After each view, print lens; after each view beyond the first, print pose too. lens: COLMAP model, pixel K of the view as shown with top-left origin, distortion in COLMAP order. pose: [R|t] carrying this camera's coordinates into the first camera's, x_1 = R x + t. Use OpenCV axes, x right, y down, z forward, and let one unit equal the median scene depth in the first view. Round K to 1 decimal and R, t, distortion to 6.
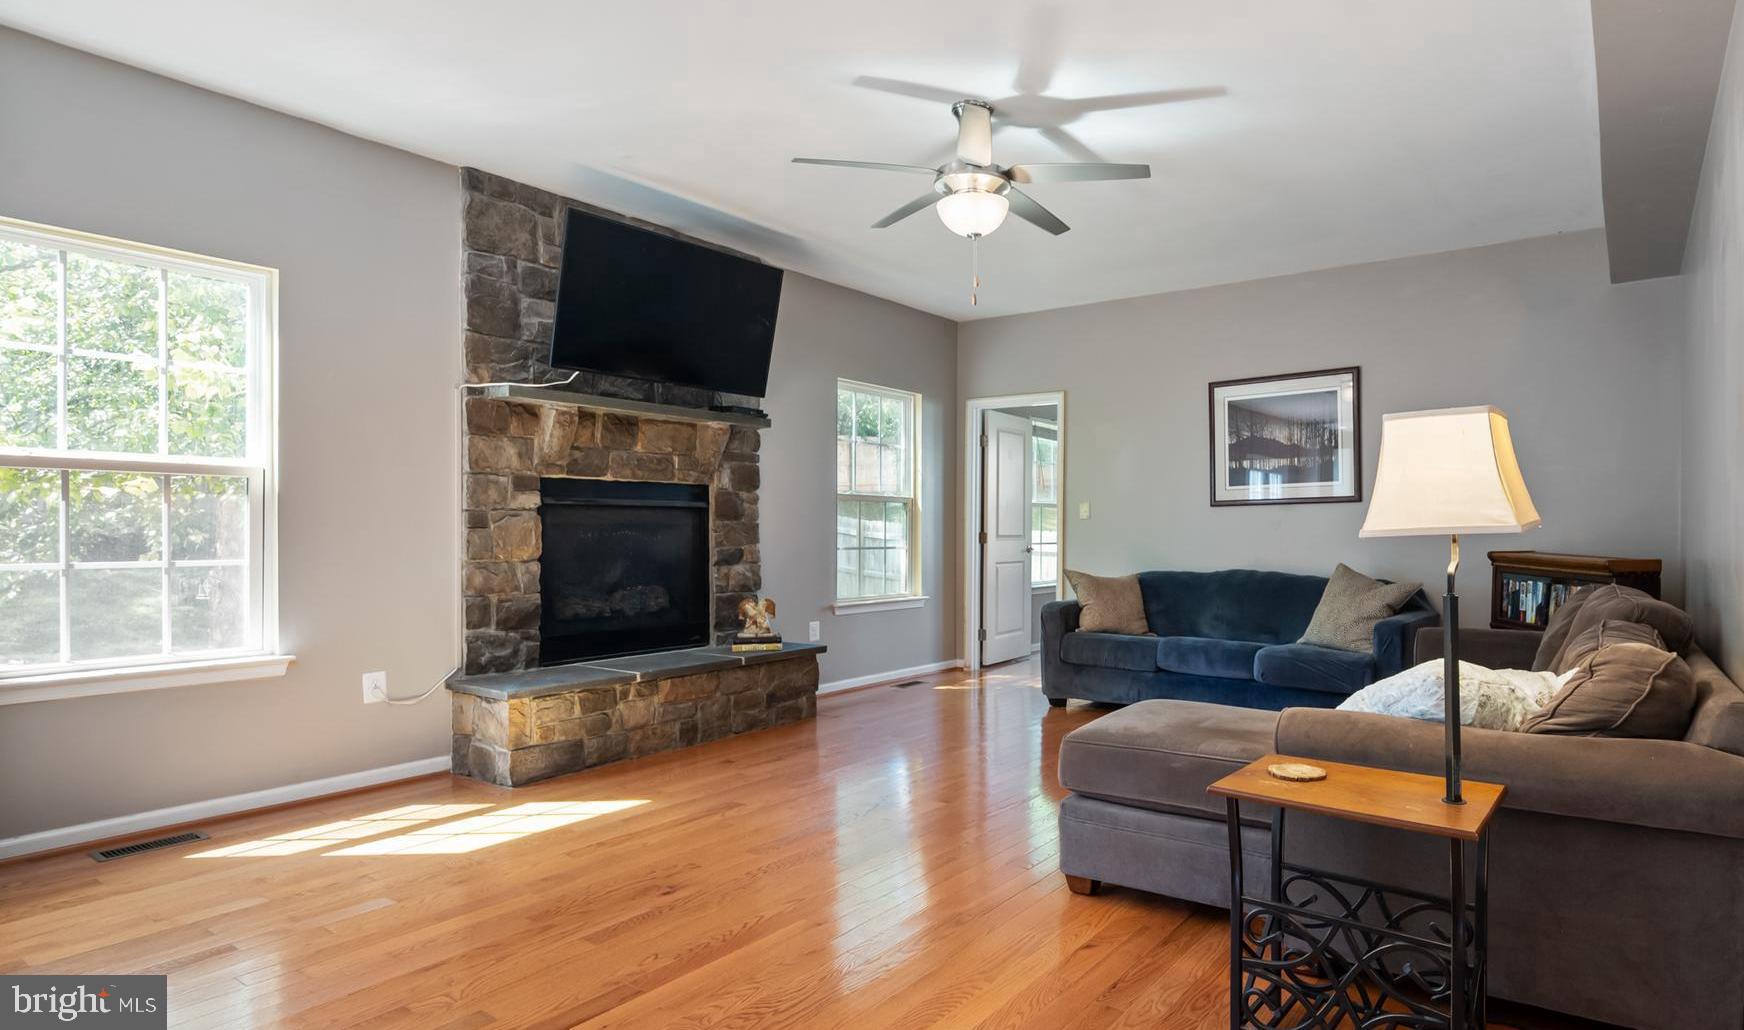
lens RADIAL K [[1035.9, 0, 883.7], [0, 1035.9, 528.9], [0, 0, 1]] dist [-0.004134, 0.001039]
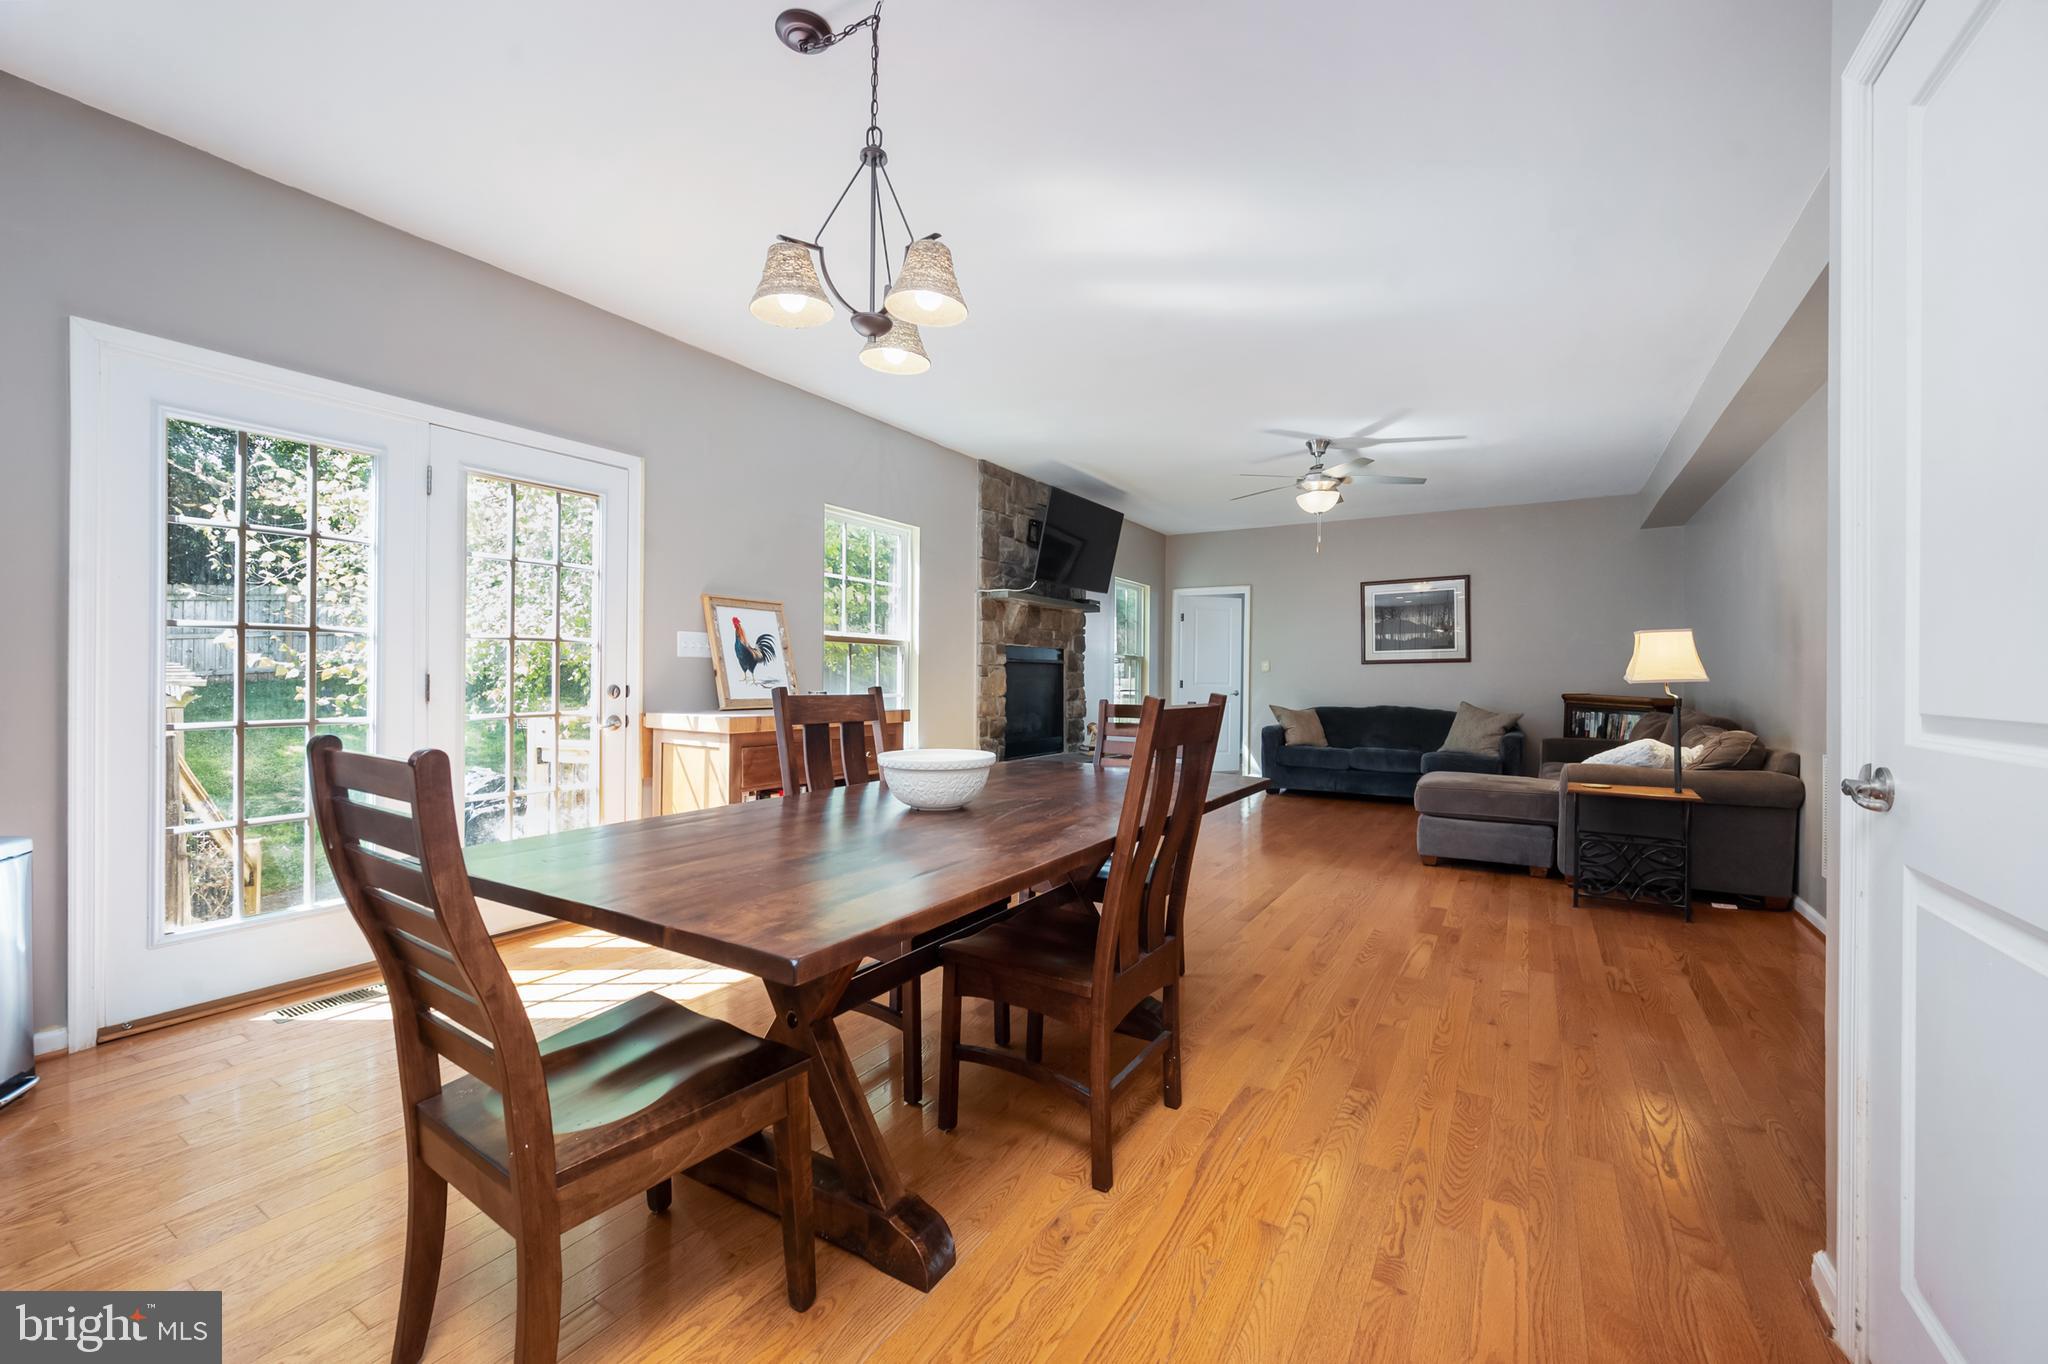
lens RADIAL K [[798.3, 0, 1024.8], [0, 798.3, 675.3], [0, 0, 1]] dist [-0.017991, -0.000077]
pose [[0.999898, 0.005053, 0.013325, -0.259300], [-0.005009, 0.999982, -0.003344, 0.001200], [-0.013342, 0.003277, 0.999906, -0.210799]]
